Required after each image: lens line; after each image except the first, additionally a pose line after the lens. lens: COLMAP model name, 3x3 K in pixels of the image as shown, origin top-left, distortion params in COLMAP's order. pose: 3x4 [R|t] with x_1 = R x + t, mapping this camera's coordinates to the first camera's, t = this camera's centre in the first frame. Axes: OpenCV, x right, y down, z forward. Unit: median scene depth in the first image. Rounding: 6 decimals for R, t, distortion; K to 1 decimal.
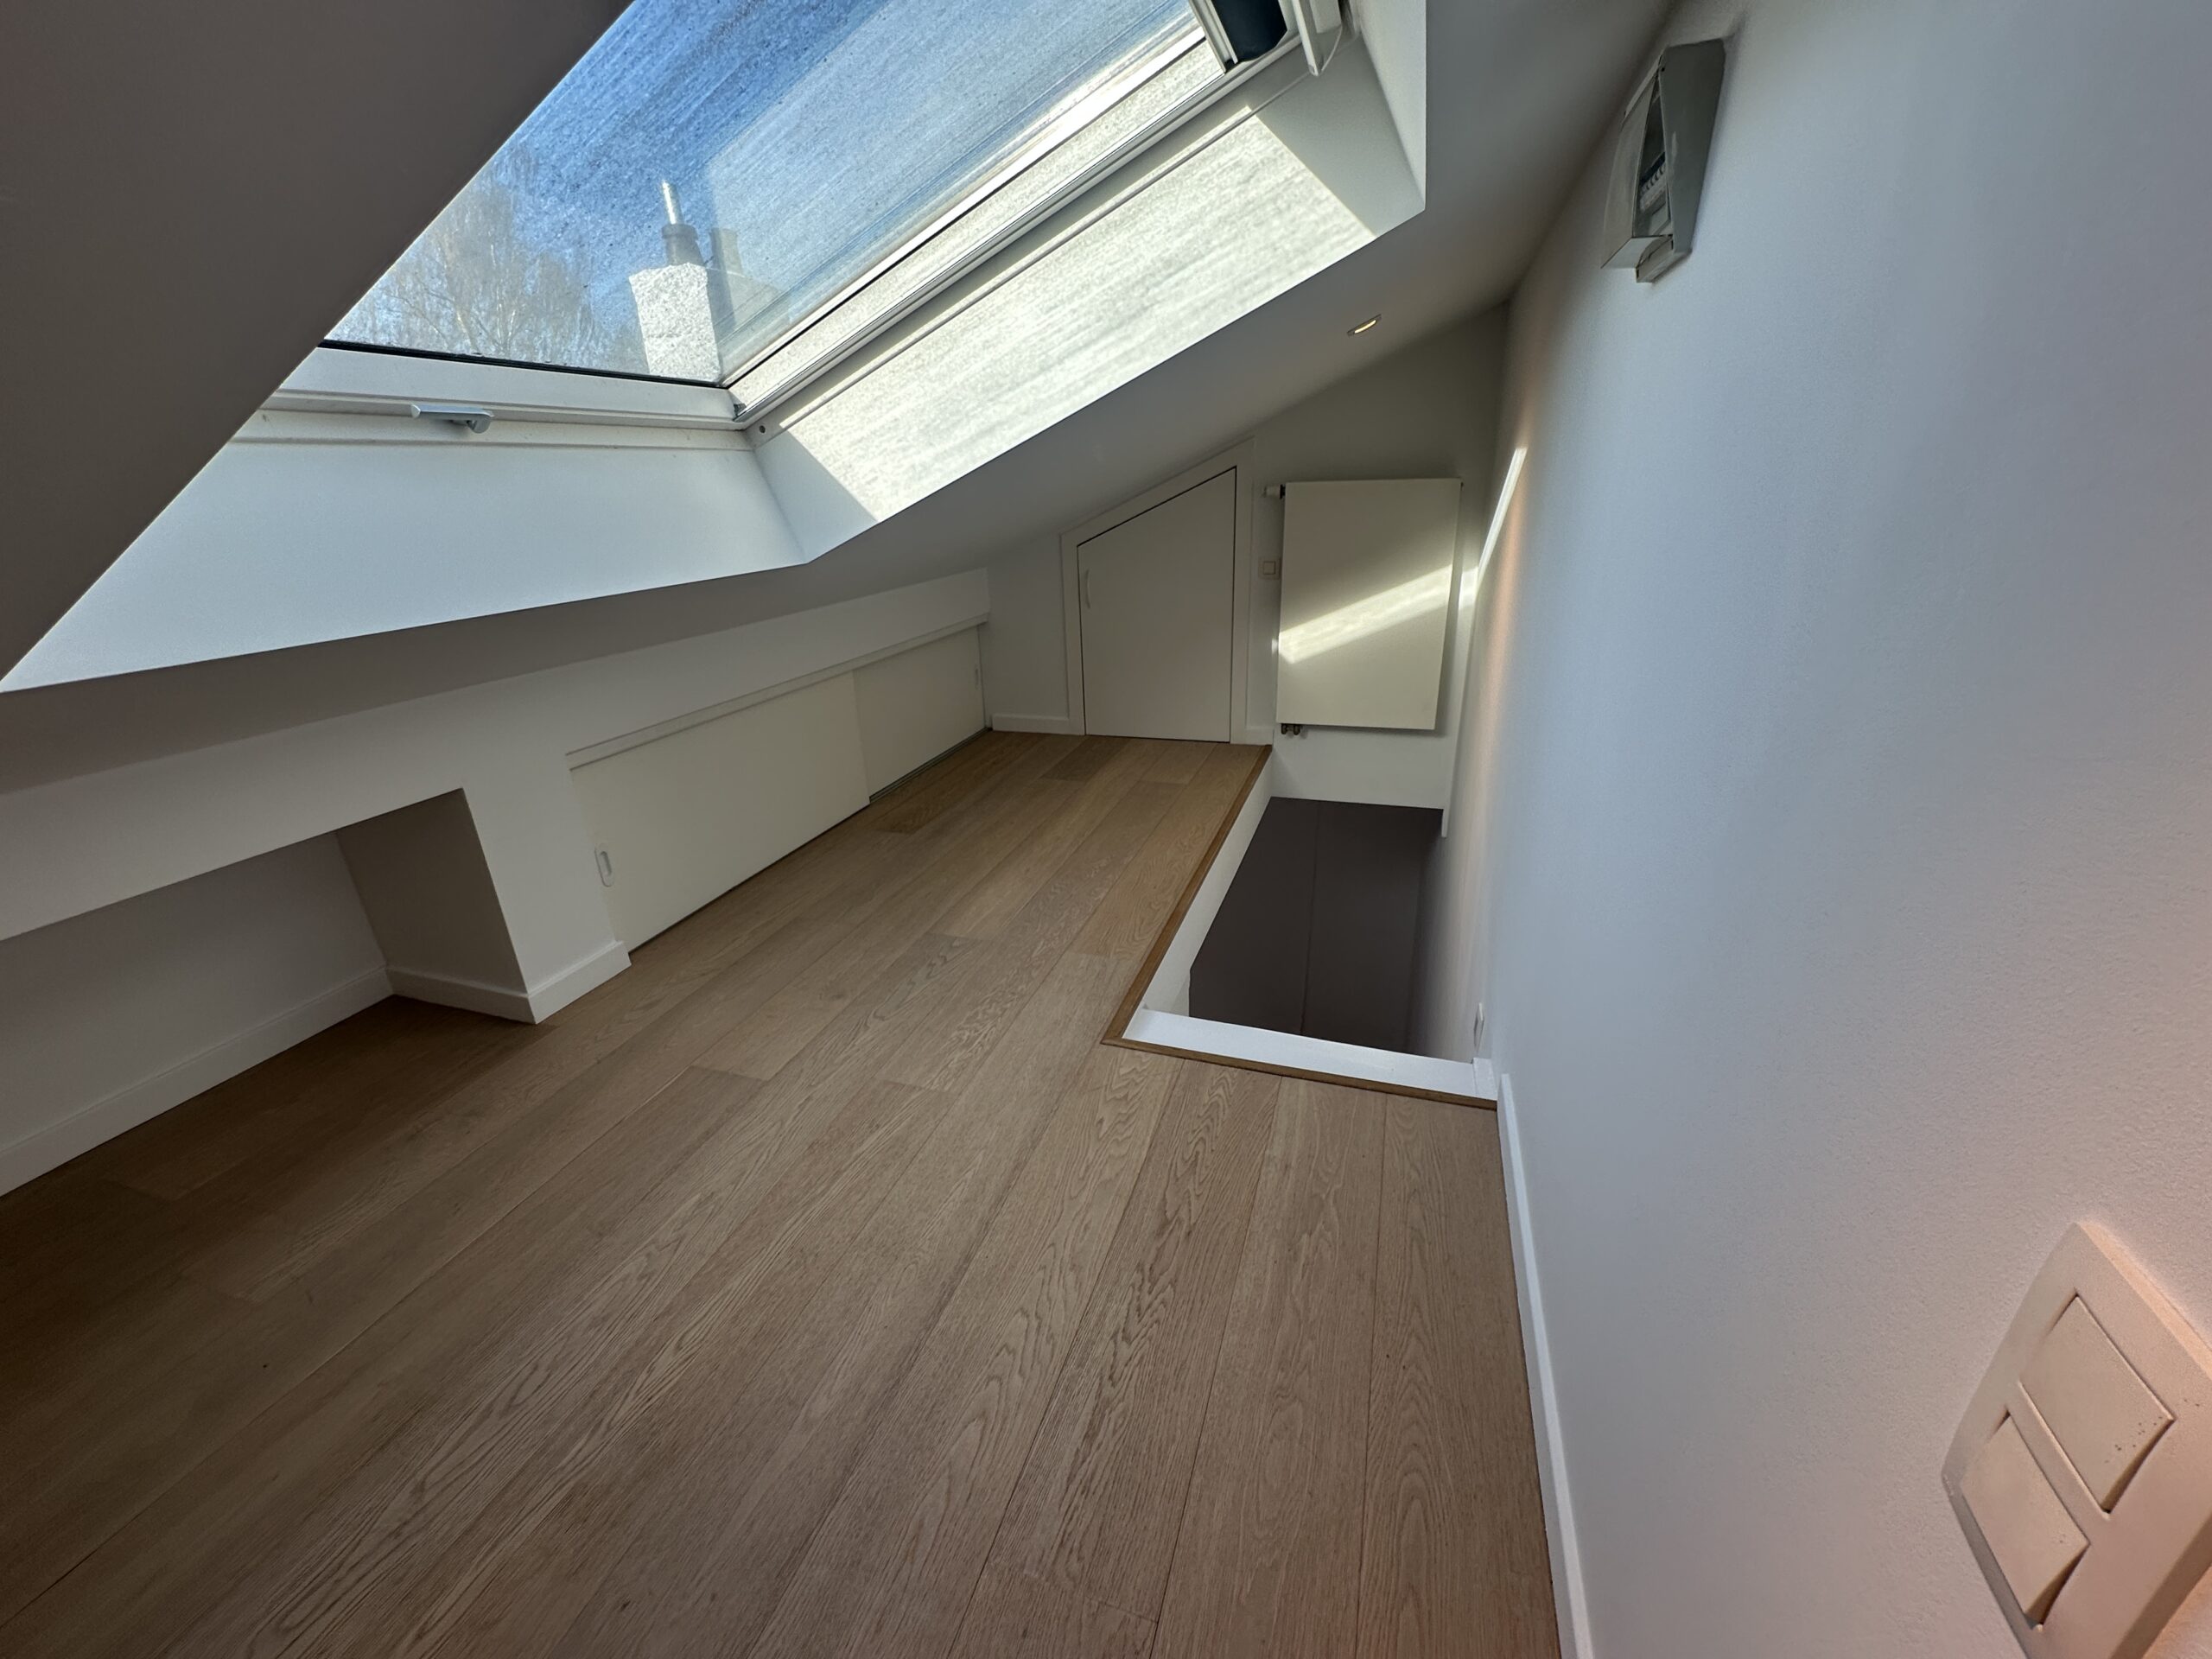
lens RADIAL K [[889.1, 0, 1106.3], [0, 889.1, 829.1], [0, 0, 1]] dist [-0.000502, 0.000102]
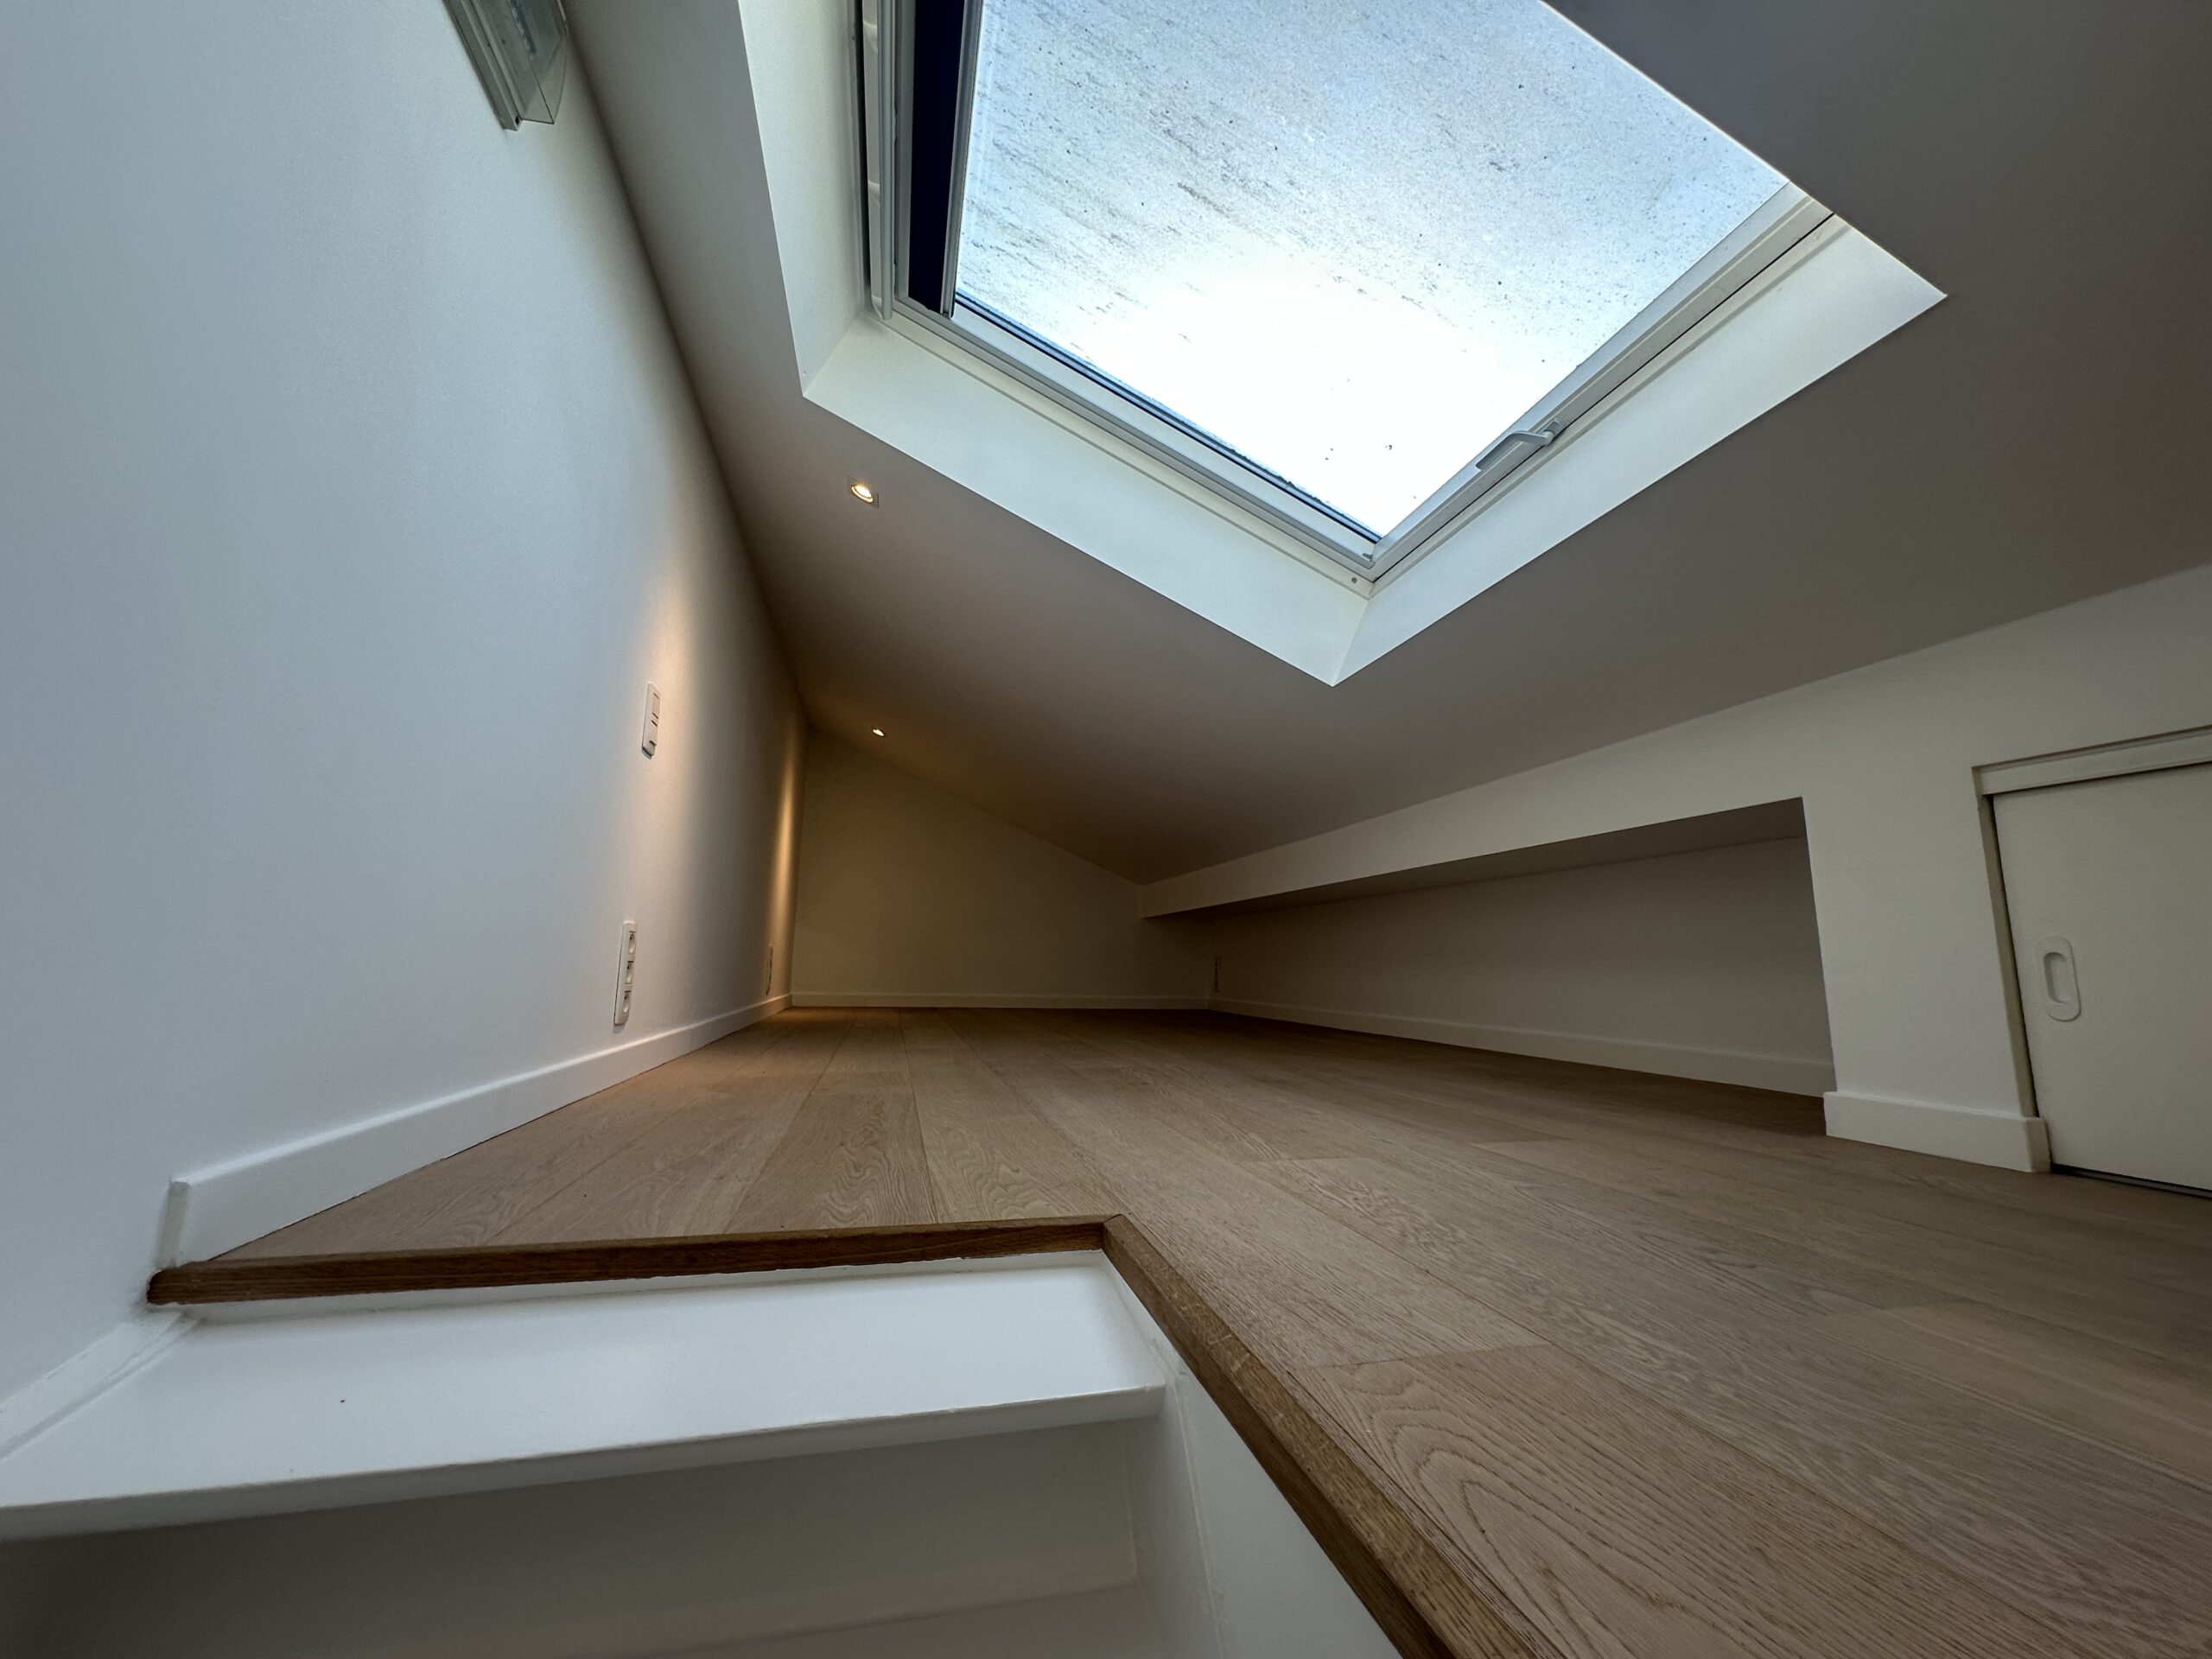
lens RADIAL K [[889.1, 0, 1102.1], [0, 889.1, 832.6], [0, 0, 1]] dist [-0.000502, 0.000102]
pose [[-0.851029, -0.071675, -0.520205, 0.234878], [-0.191837, 0.964605, 0.180931, -0.034146], [0.488824, 0.253771, -0.834656, 1.205939]]
